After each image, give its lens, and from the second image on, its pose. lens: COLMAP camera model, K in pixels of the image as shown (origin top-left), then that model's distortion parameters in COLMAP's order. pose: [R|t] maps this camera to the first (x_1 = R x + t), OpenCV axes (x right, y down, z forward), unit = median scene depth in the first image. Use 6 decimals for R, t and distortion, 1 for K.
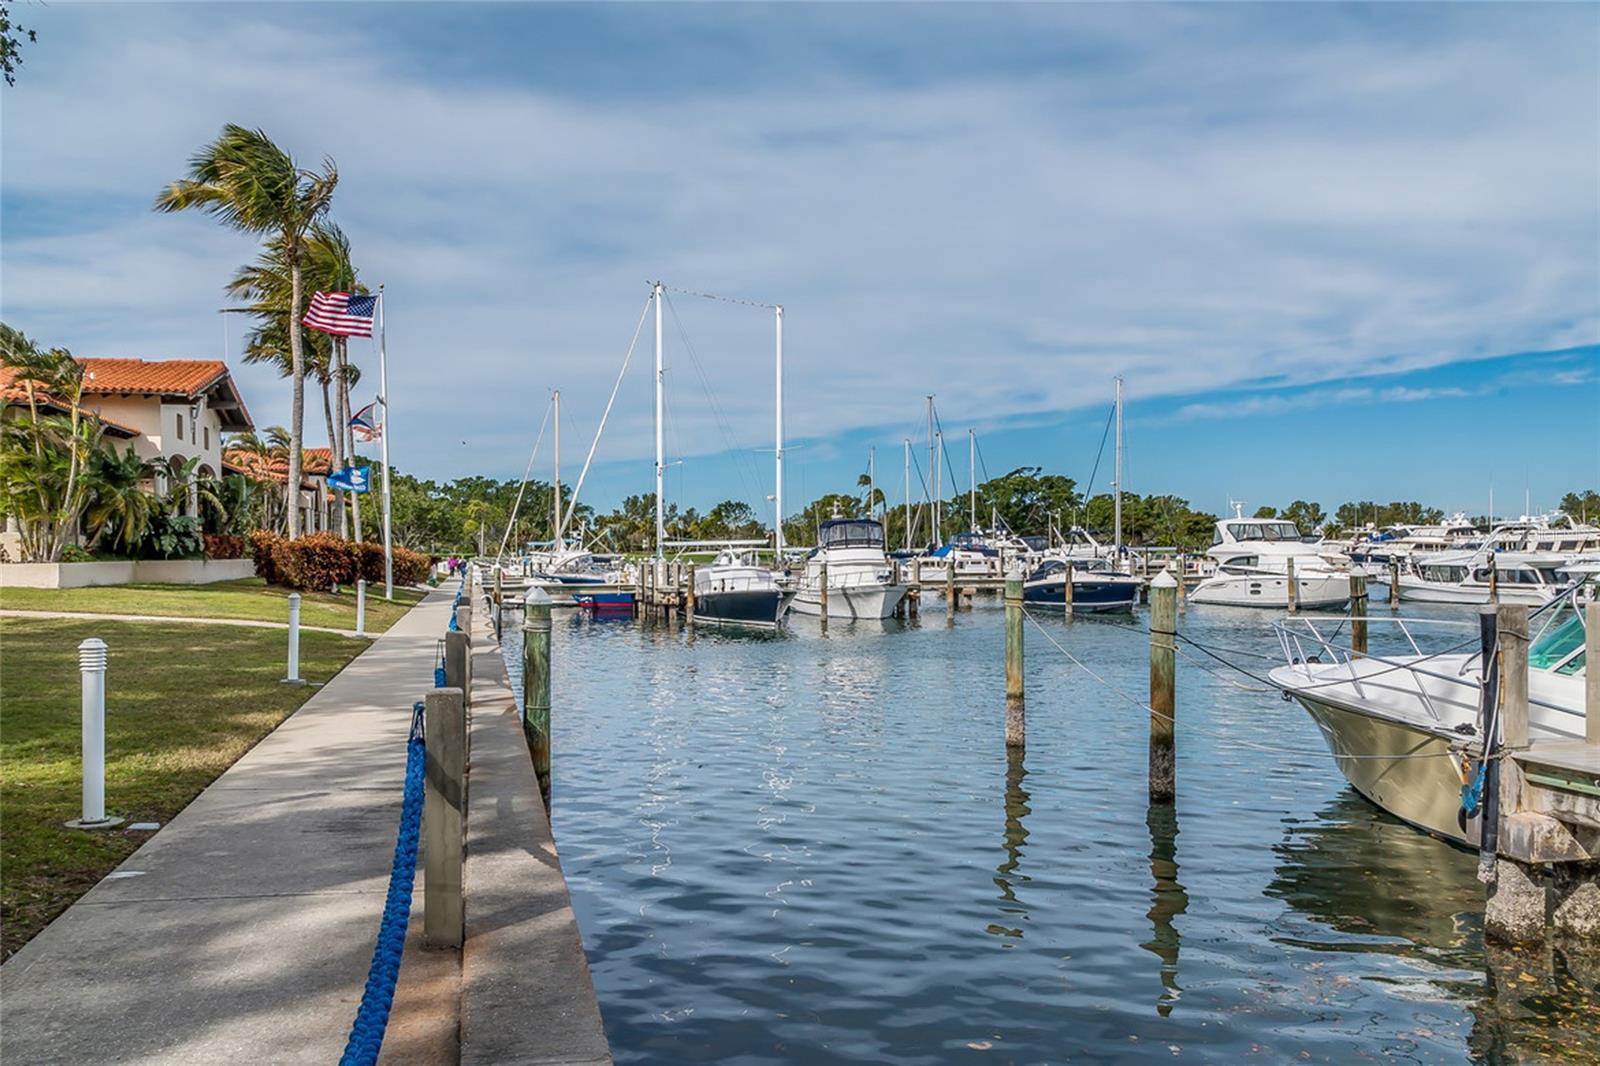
lens RADIAL K [[1270.5, 0, 799.8], [0, 1270.5, 540.3], [0, 0, 1]] dist [0.006967, 0.001669]
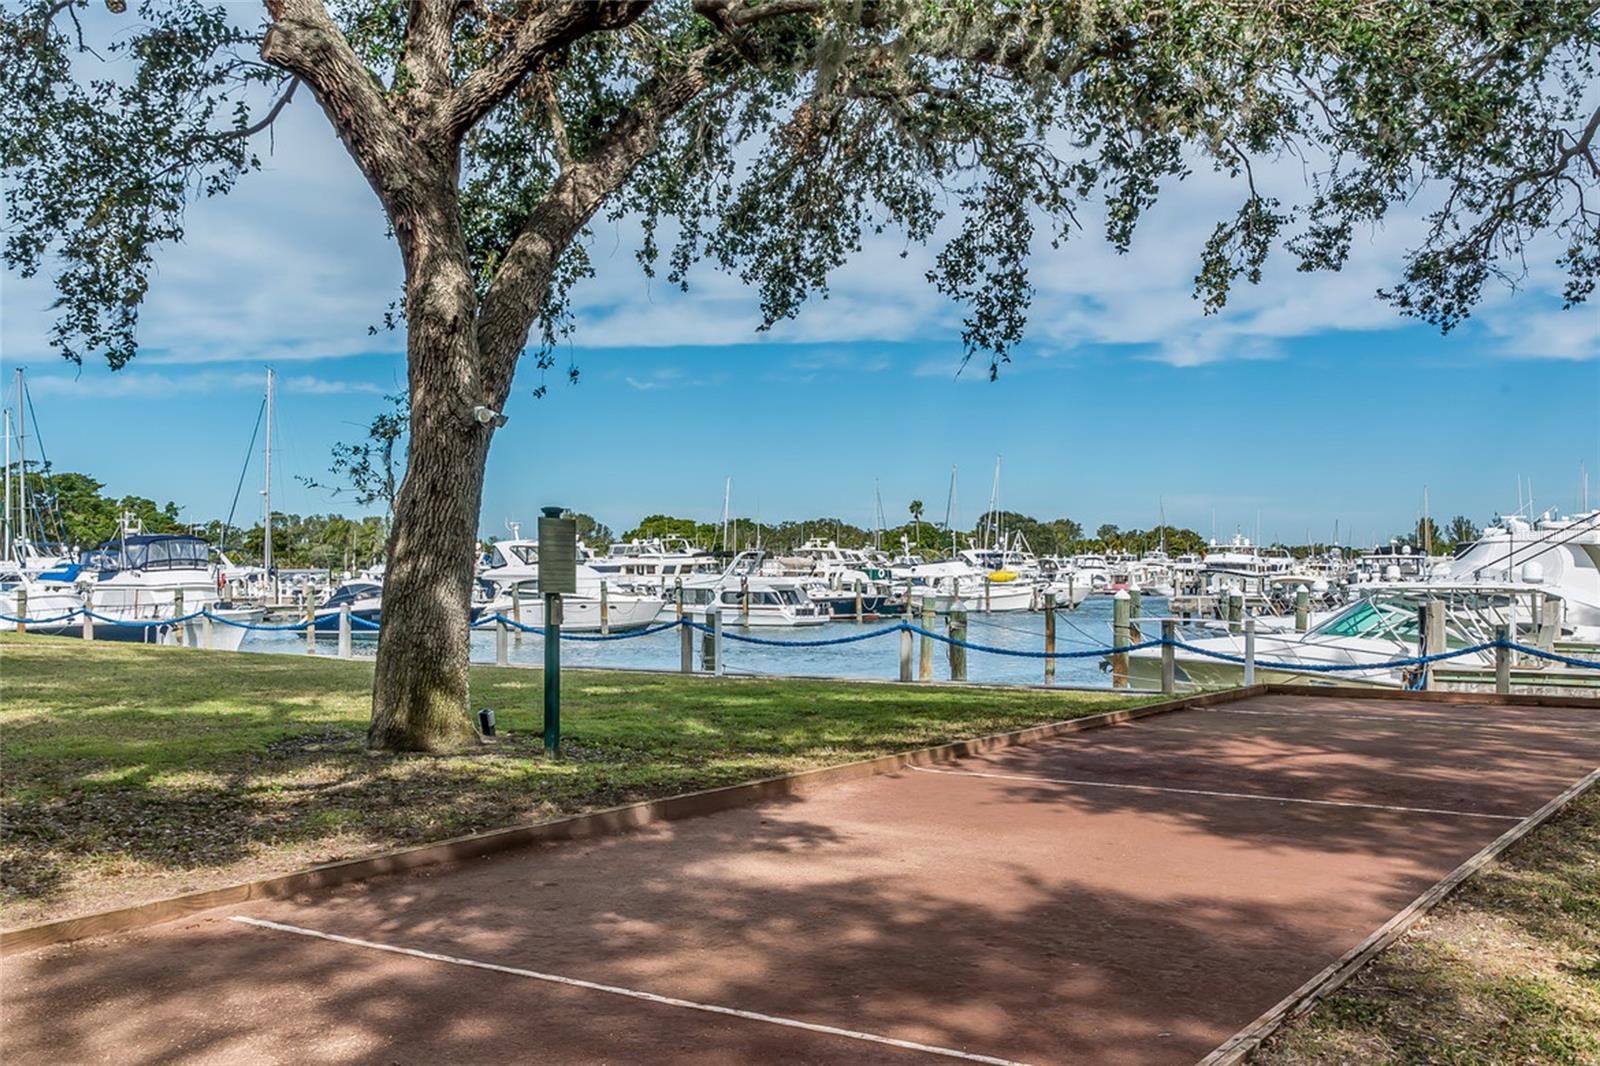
lens RADIAL K [[1620.5, 0, 799.7], [0, 1620.5, 533.2], [0, 0, 1]] dist [-0.004395, 0.000000]
pose [[0.730694, 0.019954, 0.682414, -0.146810], [-0.009518, 0.999773, -0.019042, -0.000504], [-0.682639, 0.007418, 0.730718, -0.014365]]
